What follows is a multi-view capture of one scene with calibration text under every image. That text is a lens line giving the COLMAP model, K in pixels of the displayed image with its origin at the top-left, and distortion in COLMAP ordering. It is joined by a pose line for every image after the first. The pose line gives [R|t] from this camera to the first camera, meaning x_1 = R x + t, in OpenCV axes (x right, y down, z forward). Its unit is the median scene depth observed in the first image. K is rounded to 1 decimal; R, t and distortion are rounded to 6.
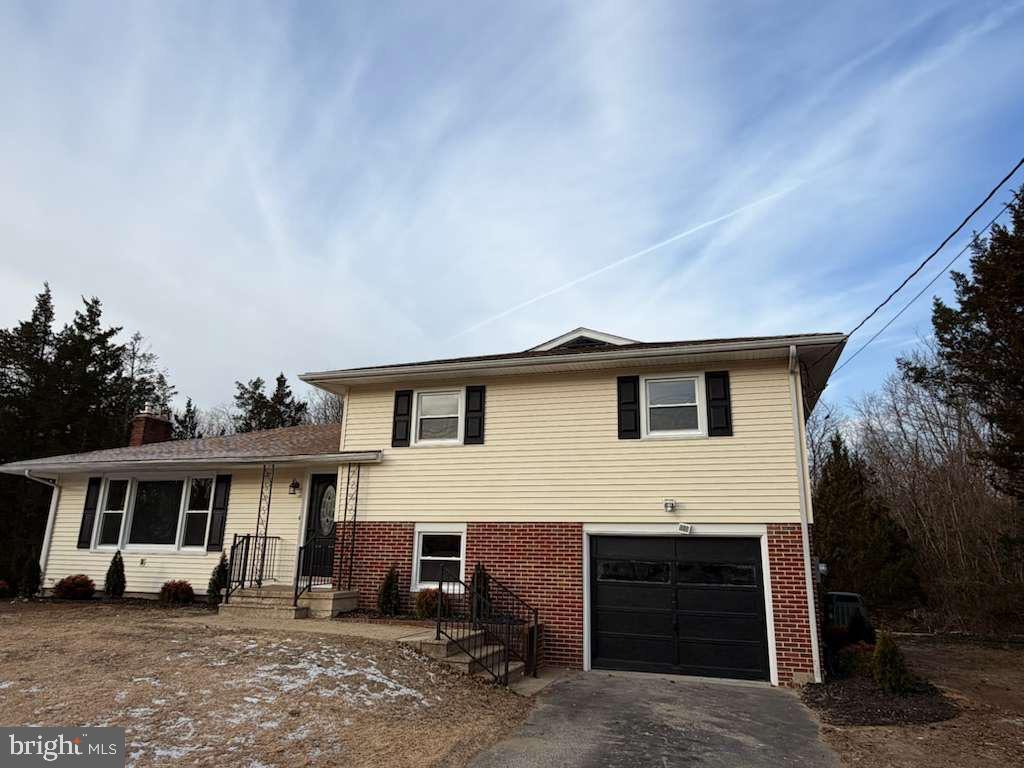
lens RADIAL K [[679.7, 0, 512.0], [0, 679.7, 384.0], [0, 0, 1]] dist [0.001649, 0.001343]
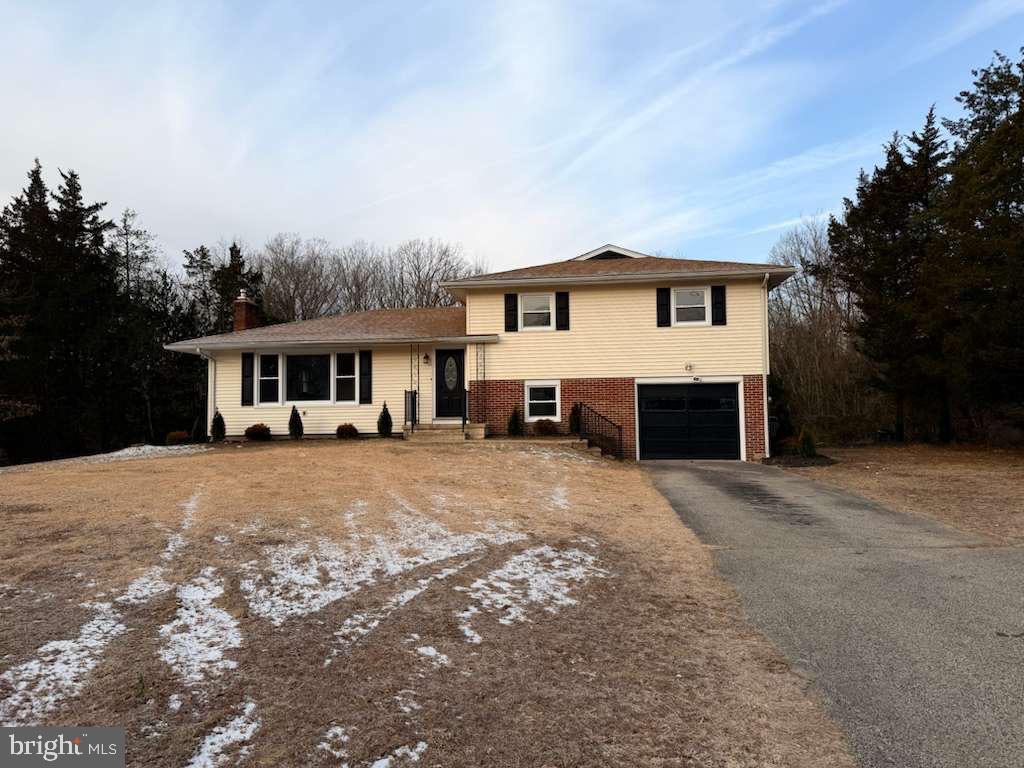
lens RADIAL K [[733.8, 0, 512.0], [0, 733.8, 384.0], [0, 0, 1]] dist [0.132383, -0.191422]
pose [[0.978446, -0.024774, 0.205012, -0.499235], [-0.017202, 0.979549, 0.200467, -0.121492], [-0.205786, -0.199672, 0.958010, -0.595757]]
